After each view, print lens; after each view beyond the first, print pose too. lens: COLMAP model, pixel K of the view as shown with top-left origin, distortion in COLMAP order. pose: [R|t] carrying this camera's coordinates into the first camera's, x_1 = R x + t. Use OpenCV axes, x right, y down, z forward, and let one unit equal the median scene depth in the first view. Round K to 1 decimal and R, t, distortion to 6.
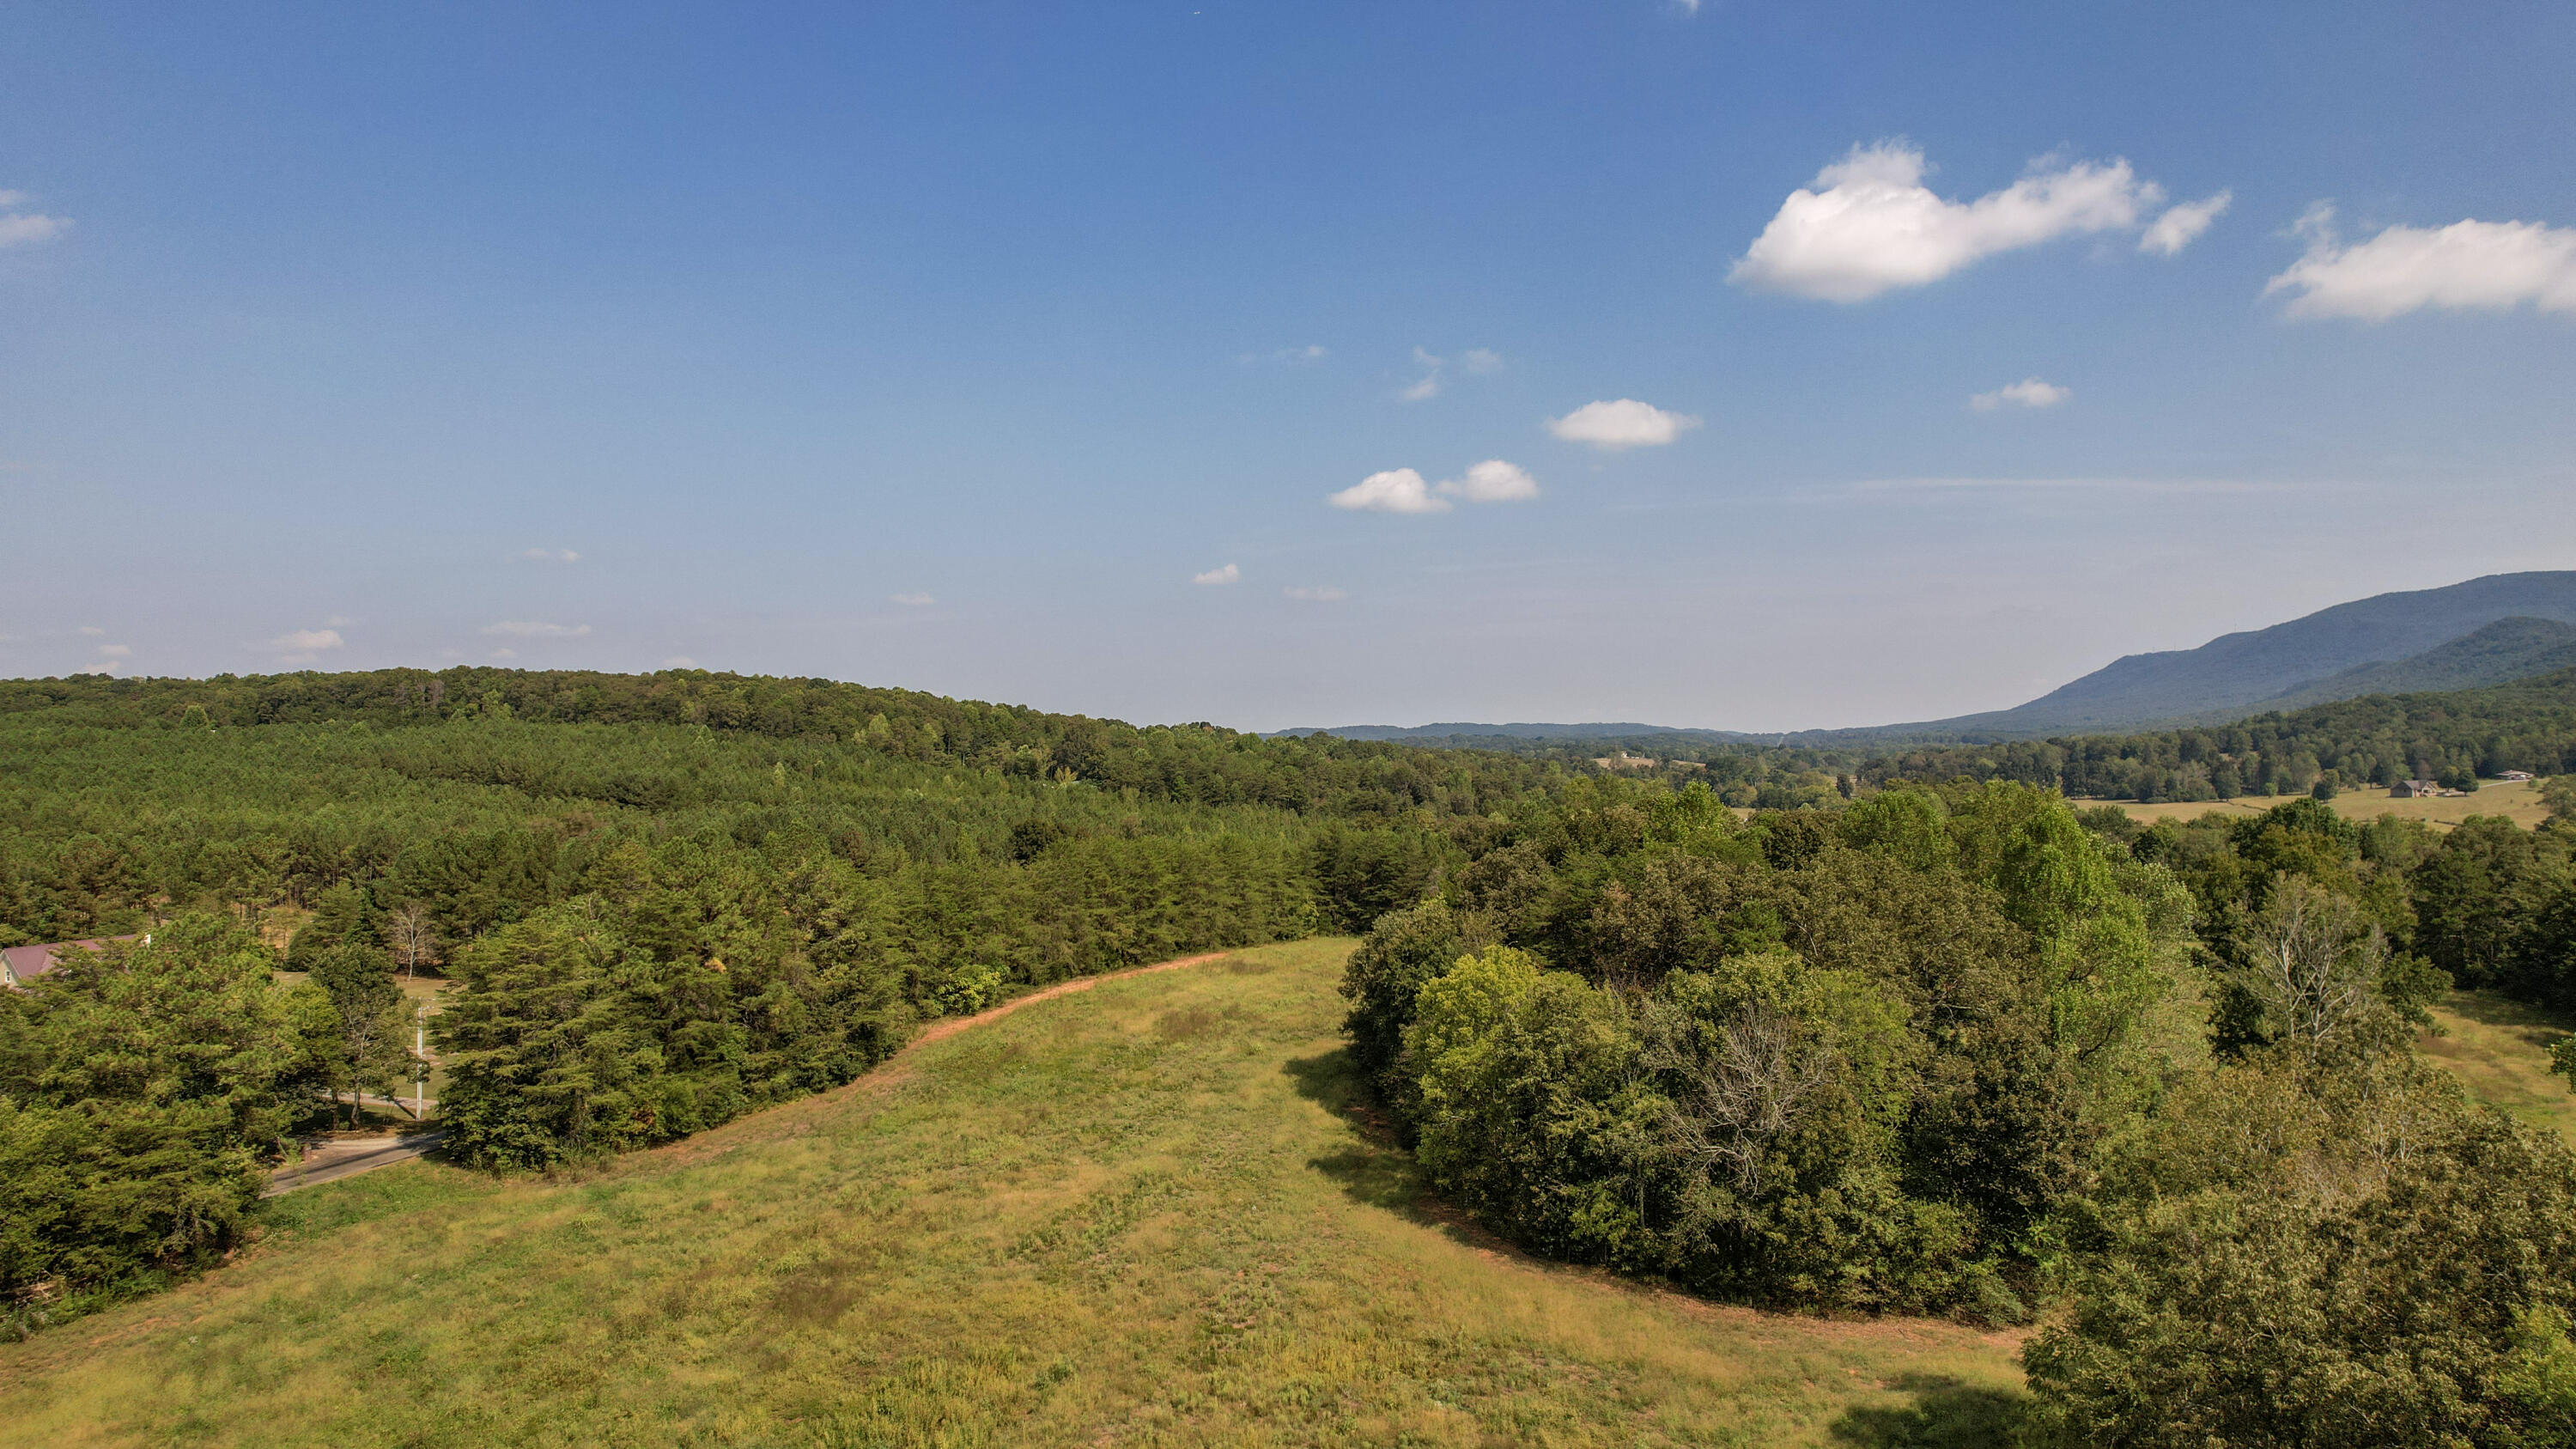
lens RADIAL K [[1643.6, 0, 1285.1], [0, 1643.6, 739.2], [0, 0, 1]] dist [-0.086960, 0.079923]
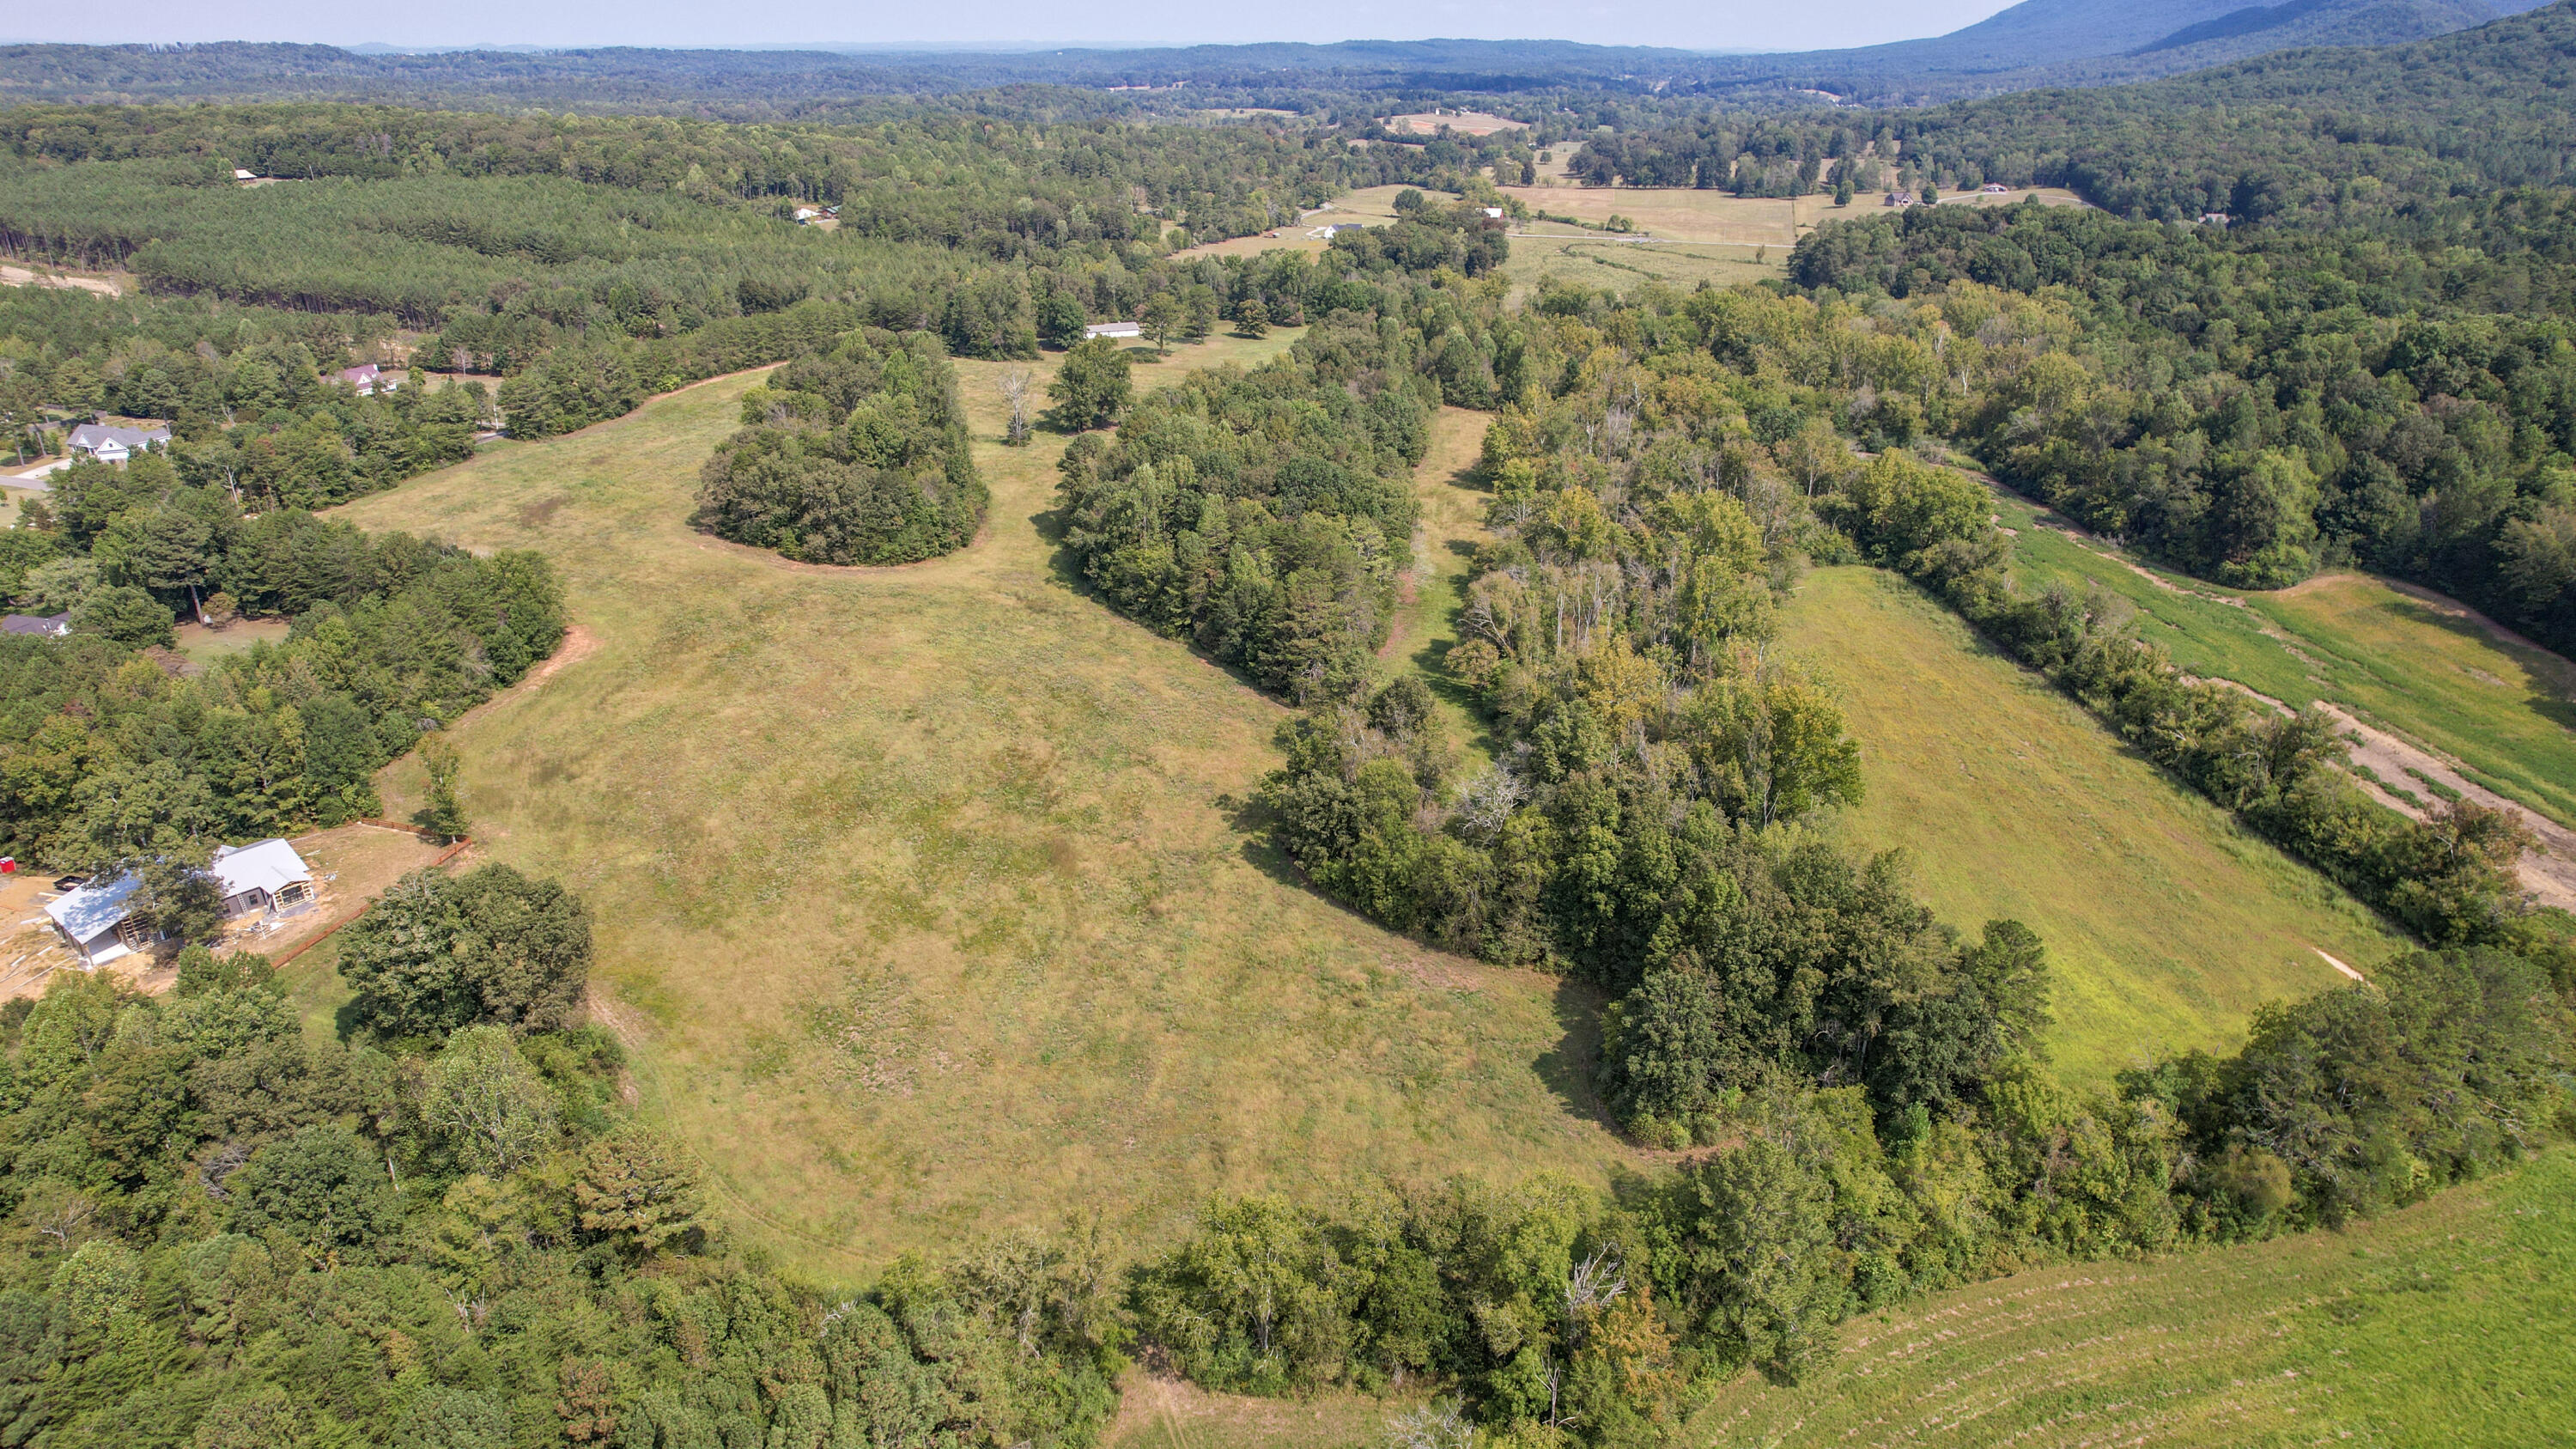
lens RADIAL K [[1665.5, 0, 1297.3], [0, 1665.5, 756.2], [0, 0, 1]] dist [-0.081015, 0.080826]
pose [[0.999530, -0.001085, 0.030627, 1.186809], [-0.011437, 0.913965, 0.405632, -0.627341], [-0.028433, -0.405791, 0.913523, -2.814667]]
